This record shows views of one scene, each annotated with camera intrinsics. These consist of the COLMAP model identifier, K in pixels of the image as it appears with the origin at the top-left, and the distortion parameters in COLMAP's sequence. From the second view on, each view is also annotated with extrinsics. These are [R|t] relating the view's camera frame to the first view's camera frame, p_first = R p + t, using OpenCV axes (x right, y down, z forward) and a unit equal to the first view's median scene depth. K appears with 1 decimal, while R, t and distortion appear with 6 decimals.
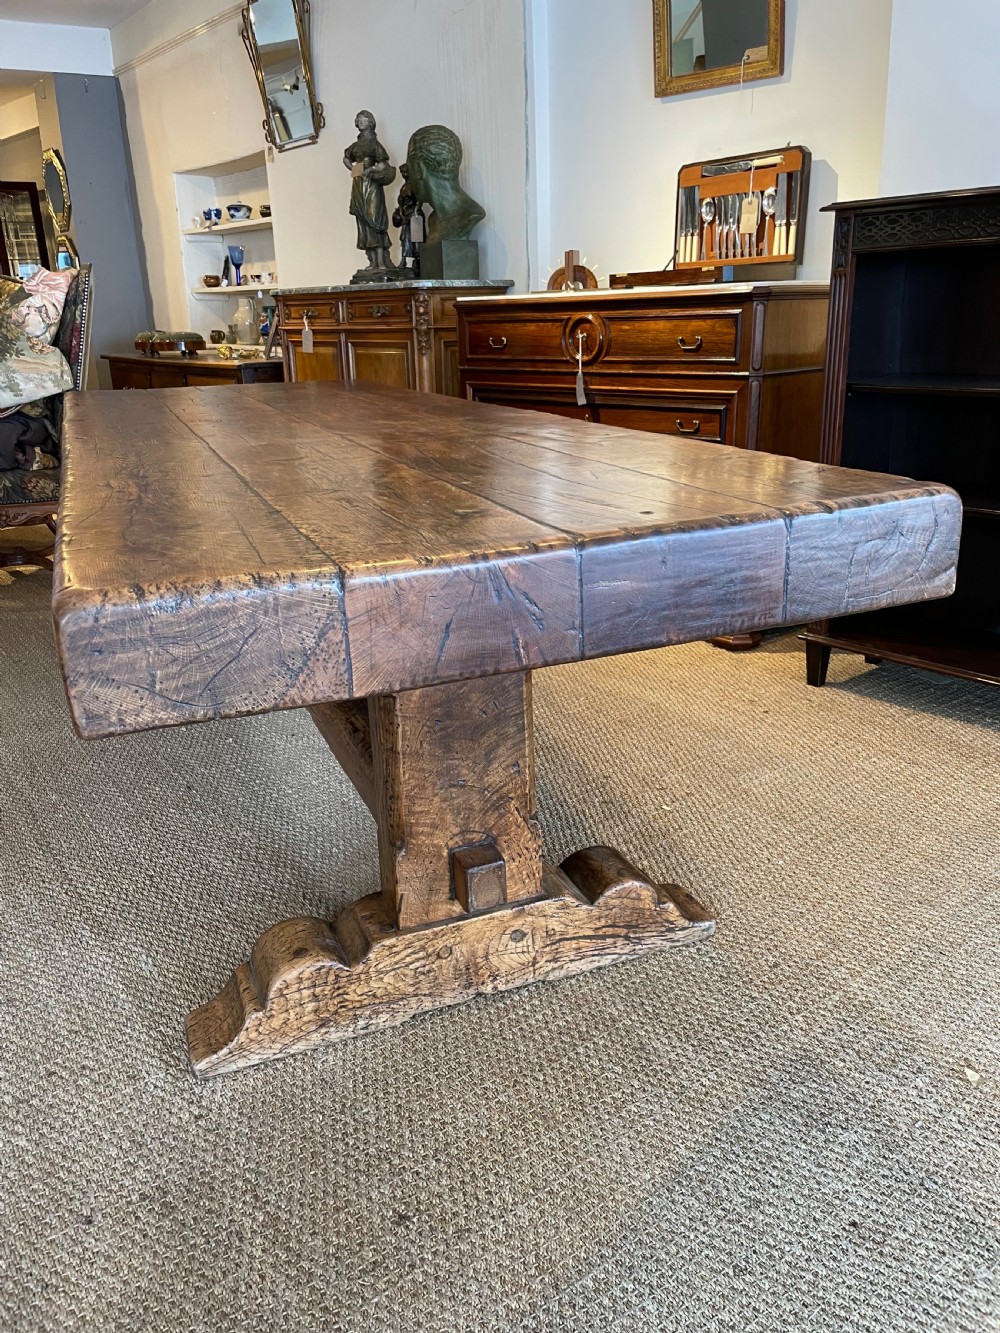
lens RADIAL K [[1021.7, 0, 503.0], [0, 1021.7, 667.8], [0, 0, 1]] dist [0.078312, -0.116492]
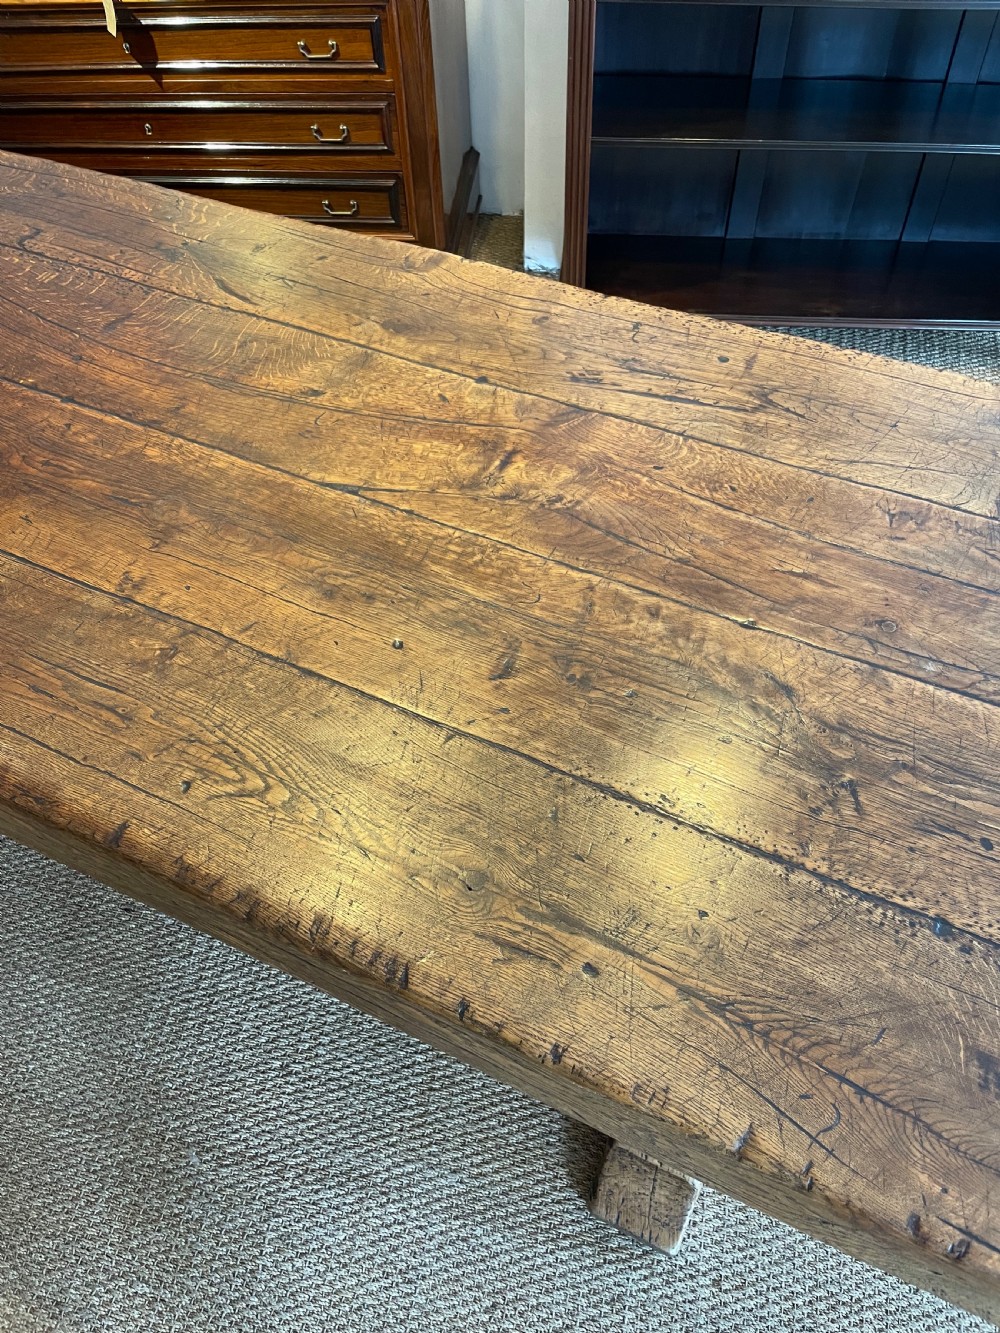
lens RADIAL K [[1021.7, 0, 490.0], [0, 1021.7, 672.8], [0, 0, 1]] dist [0.078312, -0.116492]
pose [[0.741272, -0.534832, 0.405549, -0.244331], [0.235189, 0.772872, 0.589369, -0.293487], [-0.628650, -0.341502, 0.698695, 0.289079]]
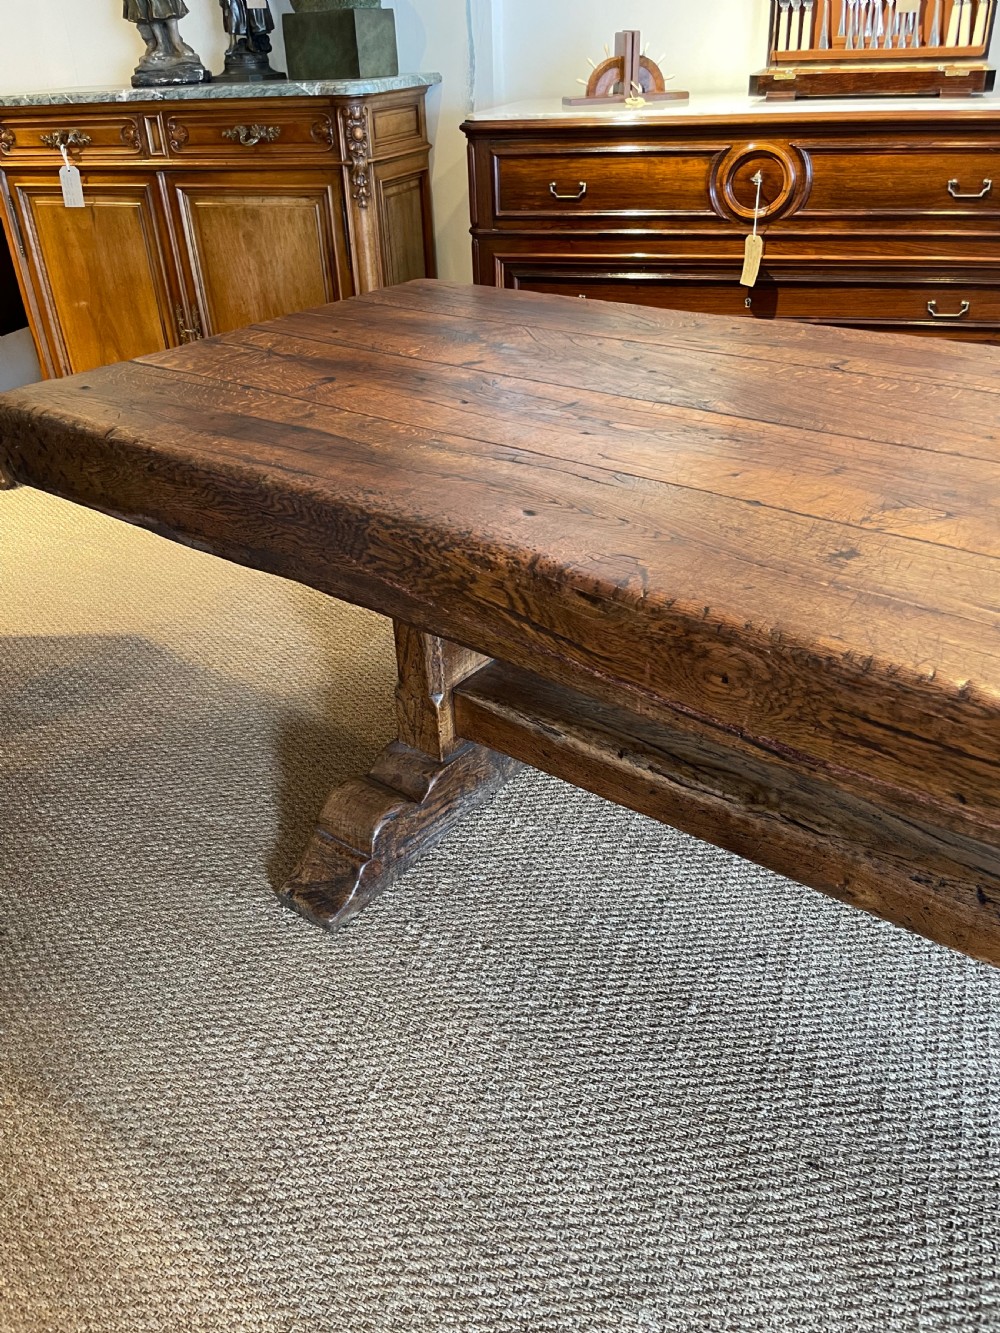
lens RADIAL K [[1021.7, 0, 481.9], [0, 1021.7, 677.9], [0, 0, 1]] dist [0.078312, -0.116492]
pose [[0.867928, -0.271609, 0.415848, -0.467627], [0.180468, 0.952466, 0.245440, -0.224750], [-0.462745, -0.137977, 0.875688, 0.482301]]
